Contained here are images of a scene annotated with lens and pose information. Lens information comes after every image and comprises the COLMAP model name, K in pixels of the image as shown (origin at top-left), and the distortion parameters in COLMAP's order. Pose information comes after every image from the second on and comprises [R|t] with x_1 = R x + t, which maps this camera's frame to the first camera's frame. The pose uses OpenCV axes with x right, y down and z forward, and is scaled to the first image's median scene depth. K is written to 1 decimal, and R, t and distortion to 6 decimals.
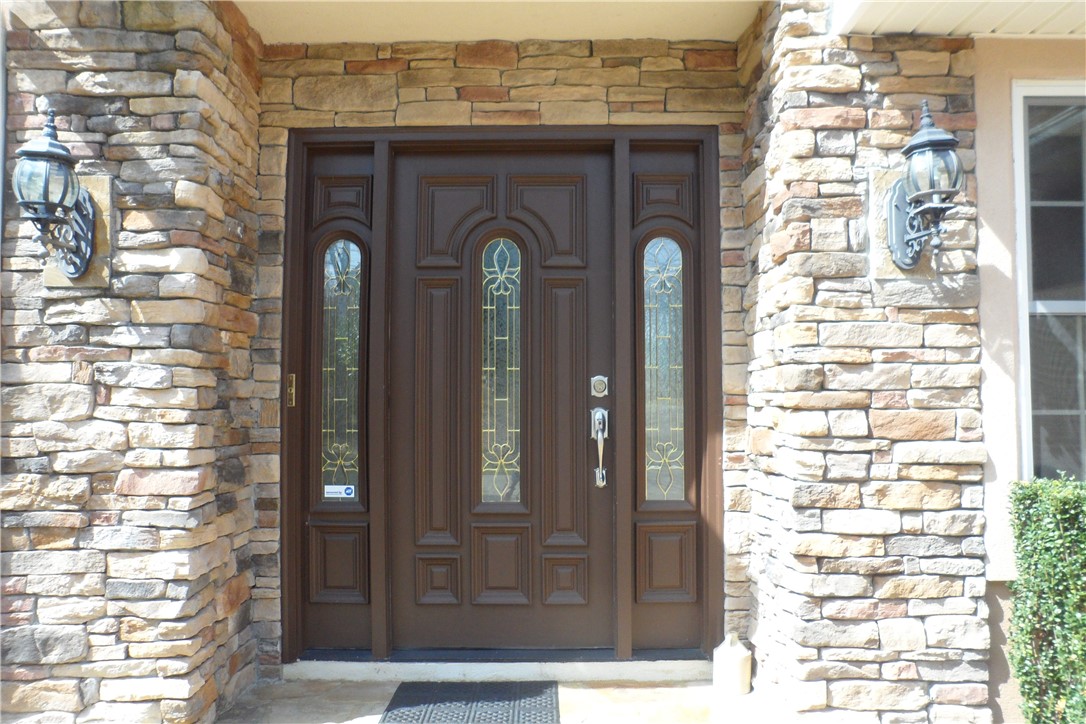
lens RADIAL K [[830.5, 0, 528.5], [0, 830.5, 360.7], [0, 0, 1]] dist [-0.163107, 0.200128]
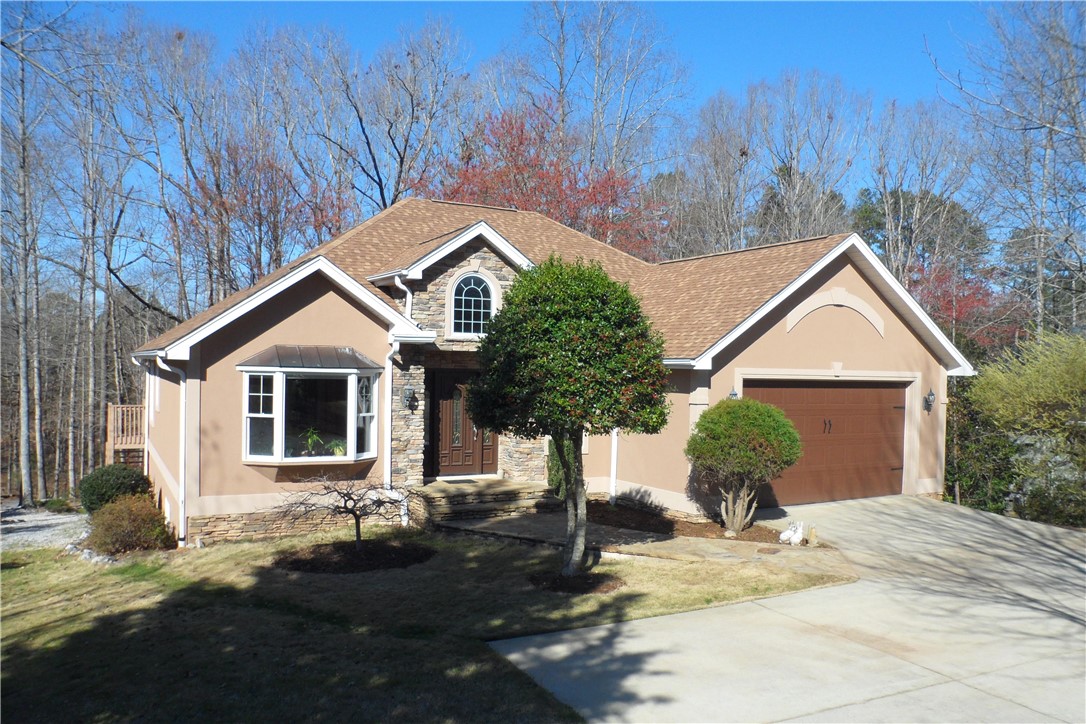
lens RADIAL K [[830.5, 0, 528.5], [0, 830.5, 360.7], [0, 0, 1]] dist [-0.163107, 0.200128]
pose [[0.889829, 0.019906, 0.455859, -2.440543], [-0.040541, 0.998546, 0.035533, -0.665304], [-0.454489, -0.050099, 0.889343, -4.548358]]
